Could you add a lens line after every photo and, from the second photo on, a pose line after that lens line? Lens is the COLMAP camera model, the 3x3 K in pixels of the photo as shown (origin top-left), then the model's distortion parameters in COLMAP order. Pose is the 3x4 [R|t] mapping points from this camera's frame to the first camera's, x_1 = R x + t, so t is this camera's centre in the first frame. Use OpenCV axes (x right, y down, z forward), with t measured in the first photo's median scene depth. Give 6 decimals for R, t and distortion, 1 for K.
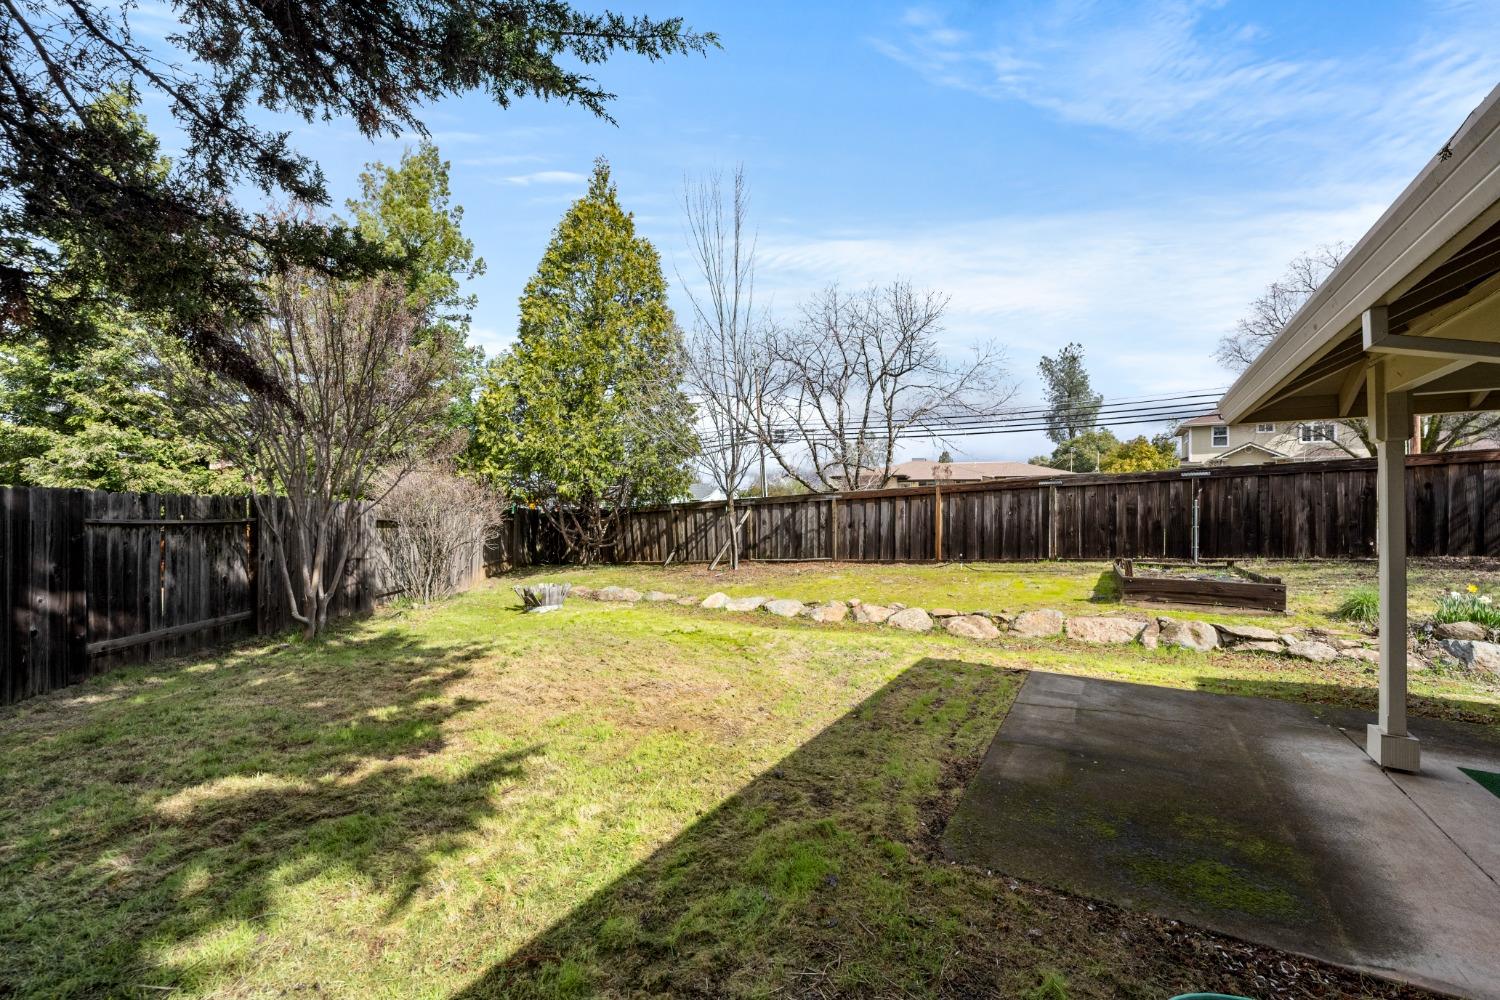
lens RADIAL K [[601.4, 0, 755.6], [0, 601.4, 516.0], [0, 0, 1]] dist [0.000022, 0.000303]
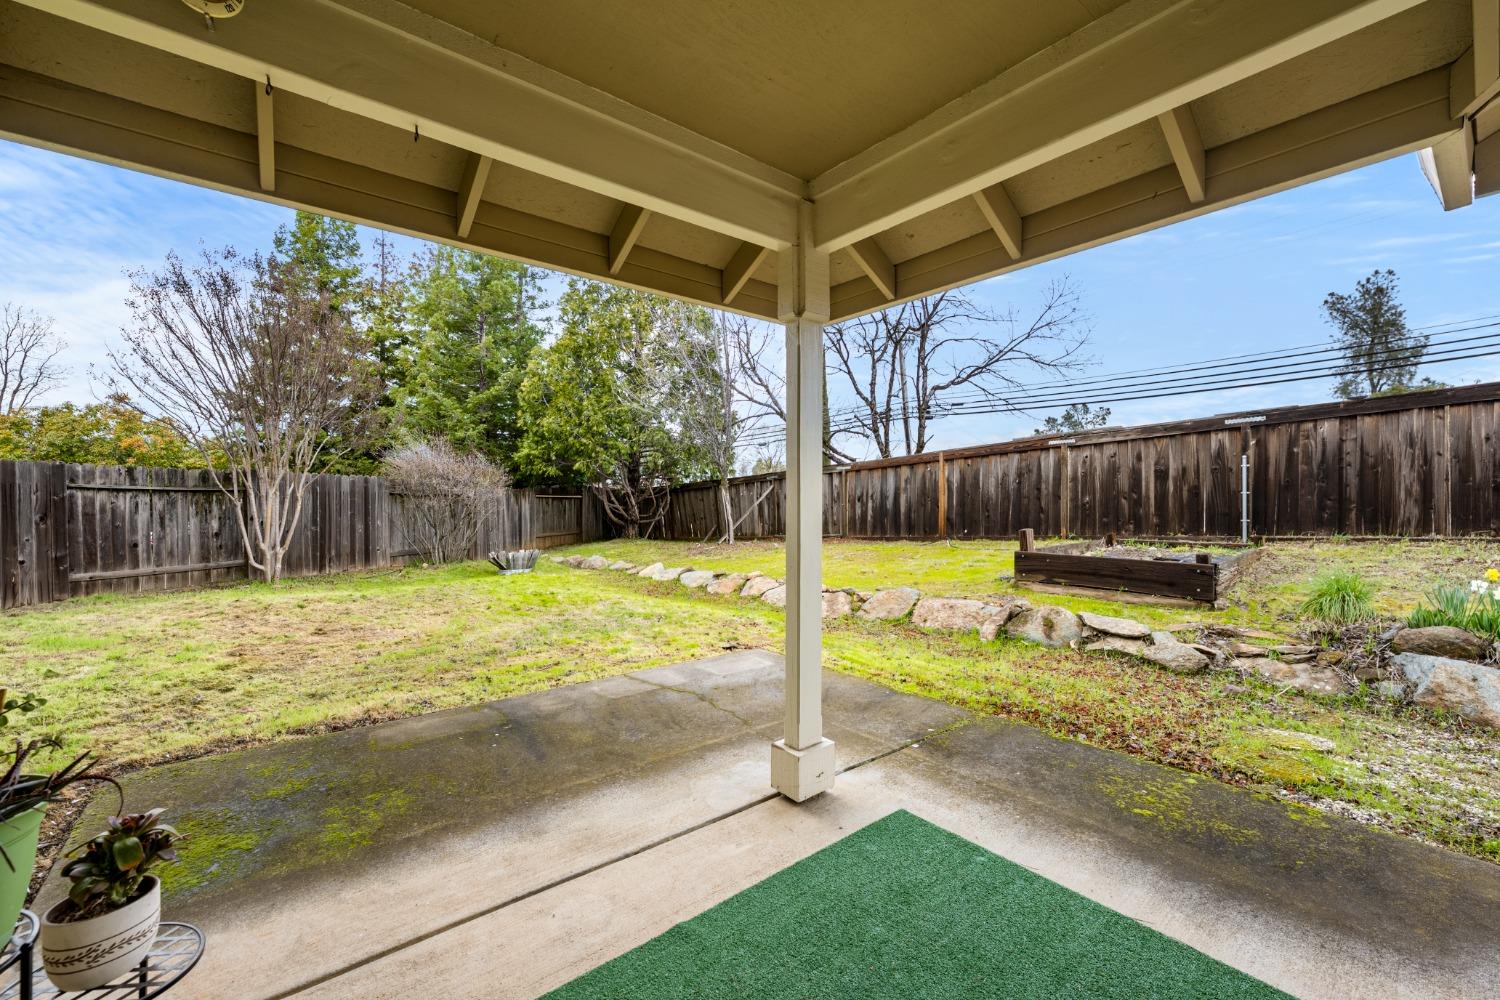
lens RADIAL K [[600.7, 0, 746.3], [0, 600.7, 505.5], [0, 0, 1]] dist [-0.001156, -0.000033]
pose [[0.939472, -0.002882, -0.342613, 0.469596], [0.004817, 0.999977, 0.004797, 0.031118], [0.342591, -0.006157, 0.939464, 0.124935]]
